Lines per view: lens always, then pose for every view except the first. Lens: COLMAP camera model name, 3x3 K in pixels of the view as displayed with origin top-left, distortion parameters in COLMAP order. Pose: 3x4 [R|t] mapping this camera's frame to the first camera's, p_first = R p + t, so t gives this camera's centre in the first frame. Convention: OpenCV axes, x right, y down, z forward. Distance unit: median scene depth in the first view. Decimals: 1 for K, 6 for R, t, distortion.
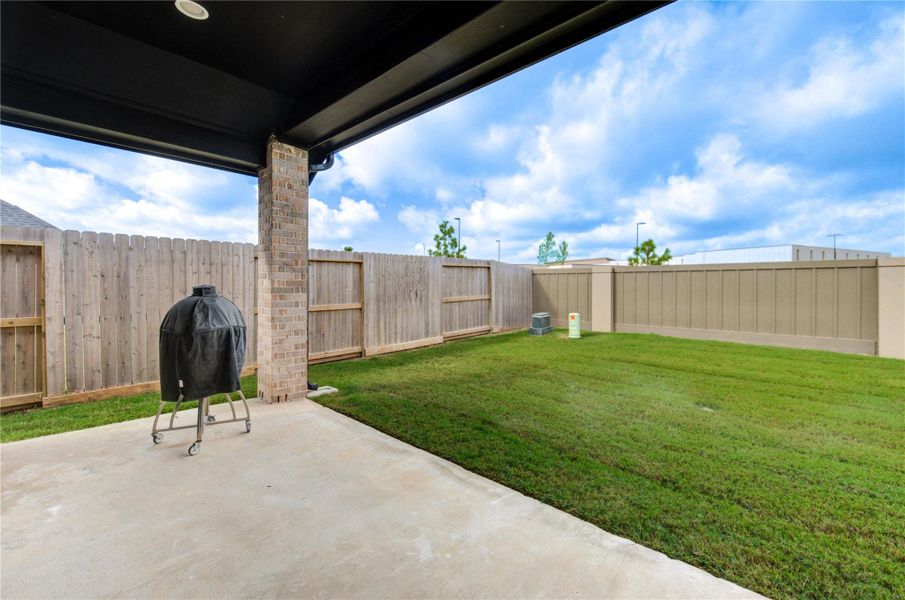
lens RADIAL K [[382.3, 0, 482.9], [0, 382.3, 287.8], [0, 0, 1]] dist [0.000101, -0.000019]
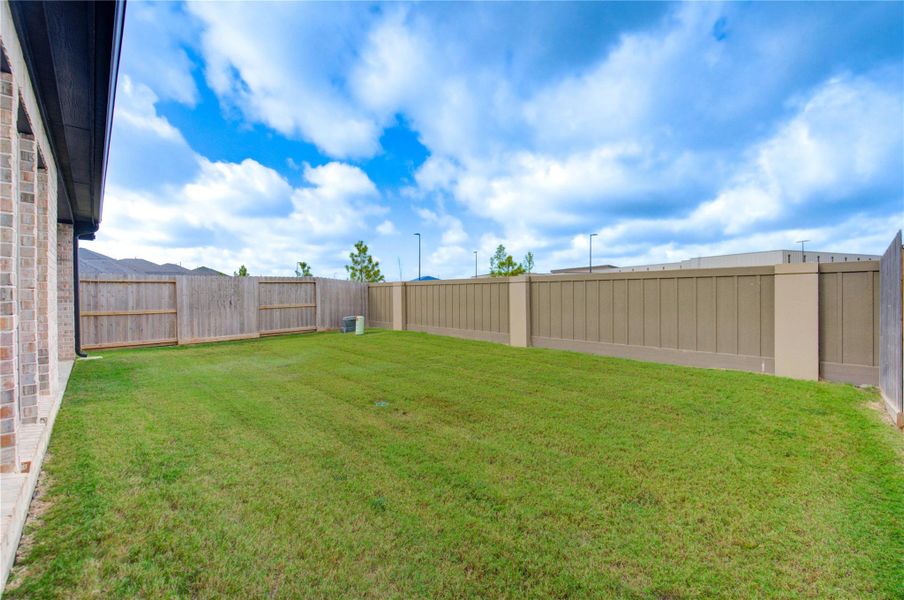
lens RADIAL K [[371.1, 0, 456.2], [0, 371.1, 296.7], [0, 0, 1]] dist [0.000828, -0.000008]
pose [[0.994956, -0.006264, -0.100120, 0.688991], [0.006445, 0.999978, 0.001478, -0.003281], [0.100108, -0.002115, 0.994974, -0.256840]]
